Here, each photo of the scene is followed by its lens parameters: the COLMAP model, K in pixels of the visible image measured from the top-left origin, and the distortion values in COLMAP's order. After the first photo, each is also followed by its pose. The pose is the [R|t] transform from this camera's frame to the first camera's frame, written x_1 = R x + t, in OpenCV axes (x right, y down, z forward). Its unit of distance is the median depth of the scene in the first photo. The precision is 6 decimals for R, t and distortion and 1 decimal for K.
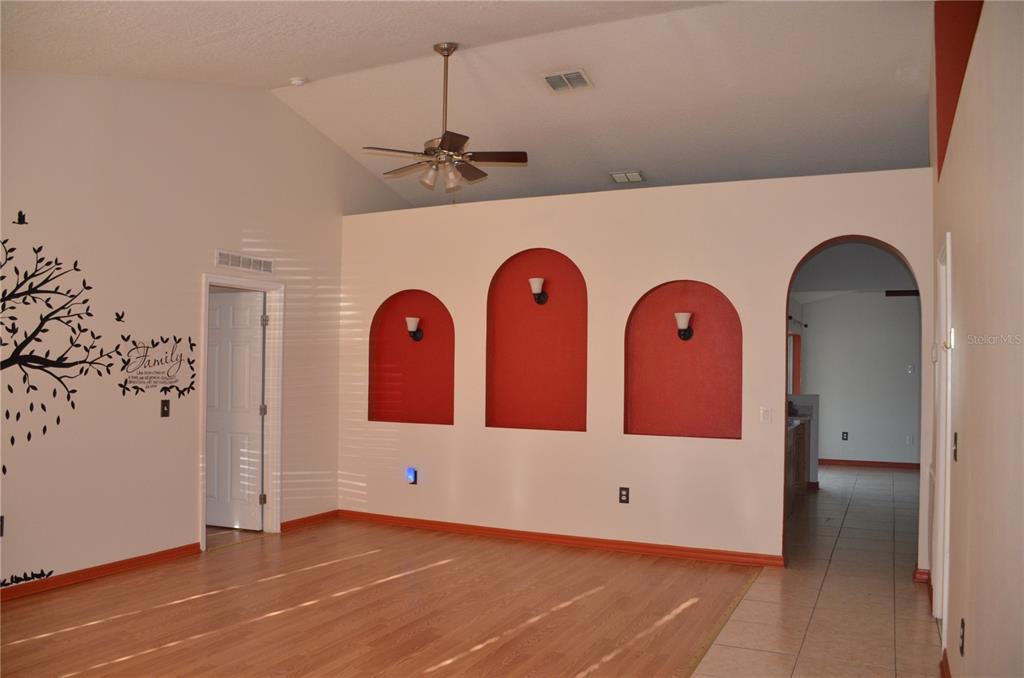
lens RADIAL K [[789.8, 0, 505.9], [0, 789.8, 346.6], [0, 0, 1]] dist [-0.141489, 0.096239]
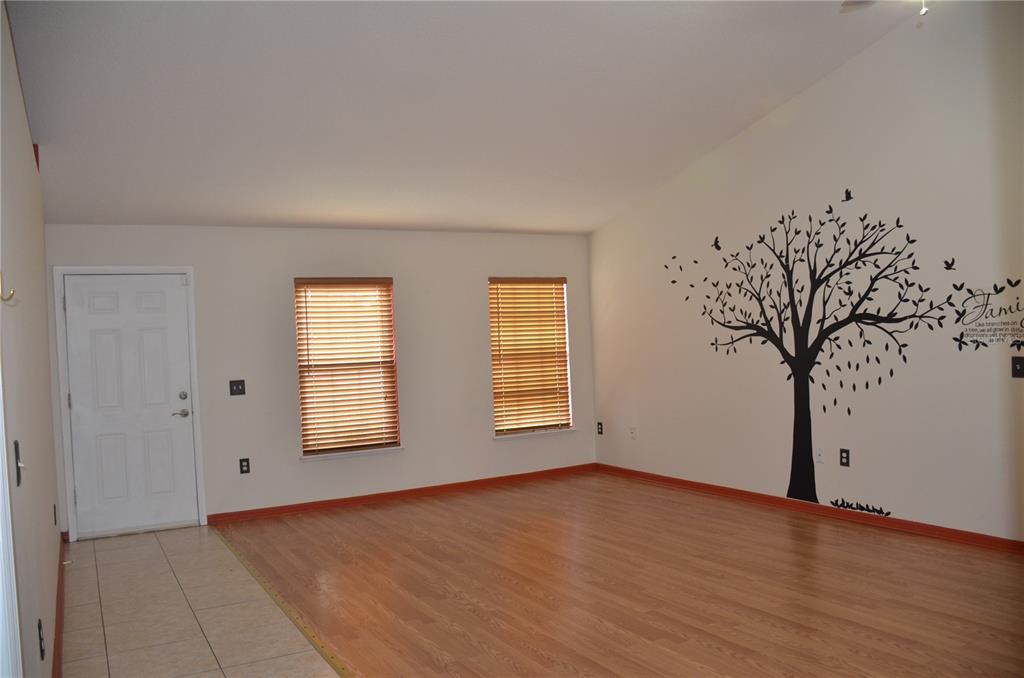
lens RADIAL K [[789.8, 0, 505.9], [0, 789.8, 346.6], [0, 0, 1]] dist [-0.141489, 0.096239]
pose [[-0.552815, 0.016391, -0.833143, 0.591048], [0.055165, 0.998333, -0.016963, 0.048614], [0.831476, -0.055338, -0.552797, 1.134948]]
